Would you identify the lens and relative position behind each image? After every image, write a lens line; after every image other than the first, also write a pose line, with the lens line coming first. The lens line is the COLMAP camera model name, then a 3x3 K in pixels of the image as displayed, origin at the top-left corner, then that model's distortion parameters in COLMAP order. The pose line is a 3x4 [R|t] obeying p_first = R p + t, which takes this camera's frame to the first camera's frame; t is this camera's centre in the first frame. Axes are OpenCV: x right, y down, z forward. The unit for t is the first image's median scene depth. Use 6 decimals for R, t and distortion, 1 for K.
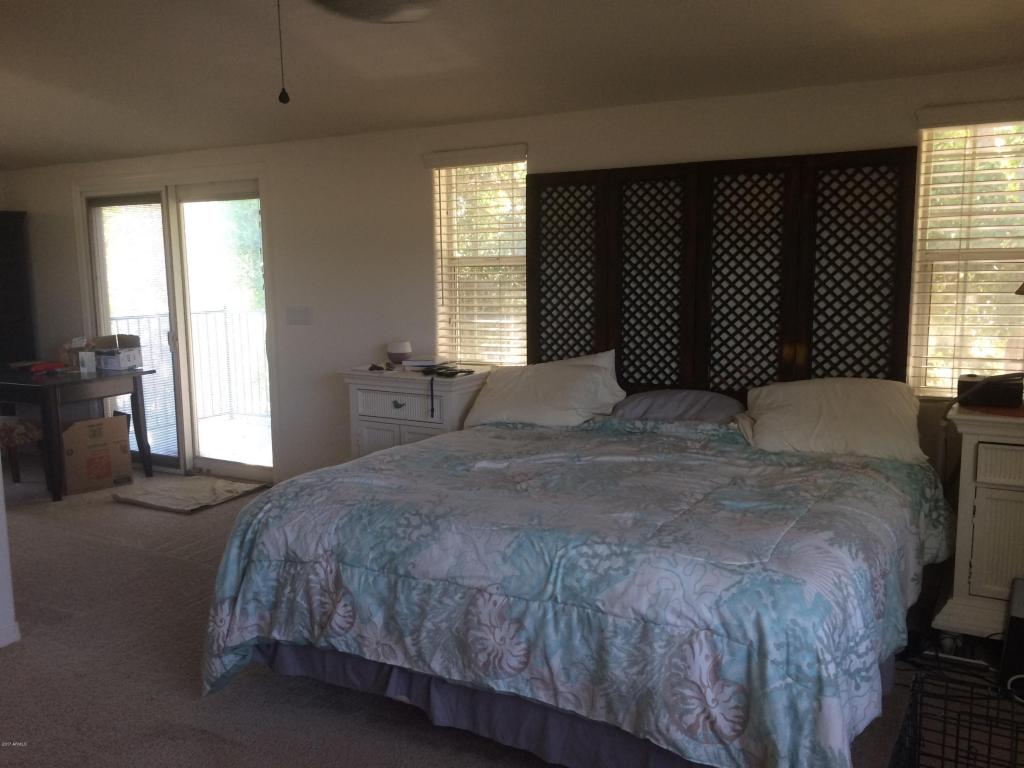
lens RADIAL K [[886.7, 0, 512.0], [0, 886.7, 384.0], [0, 0, 1]] dist [0.056345, -0.009248]
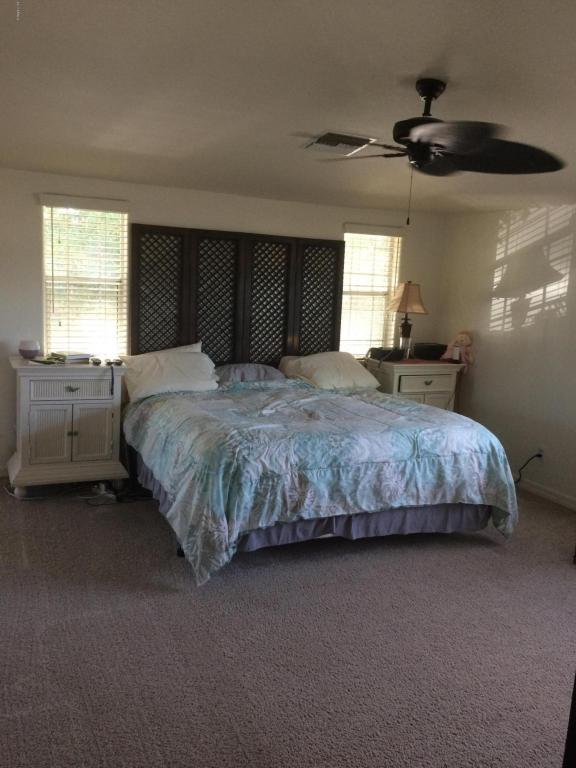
lens RADIAL K [[665.1, 0, 288.0], [0, 665.1, 384.0], [0, 0, 1]] dist [0.056345, -0.009248]
pose [[0.576133, -0.087933, 0.812612, -1.320315], [0.055887, 0.996107, 0.068167, -0.059749], [-0.815443, 0.006141, 0.578805, 0.282468]]
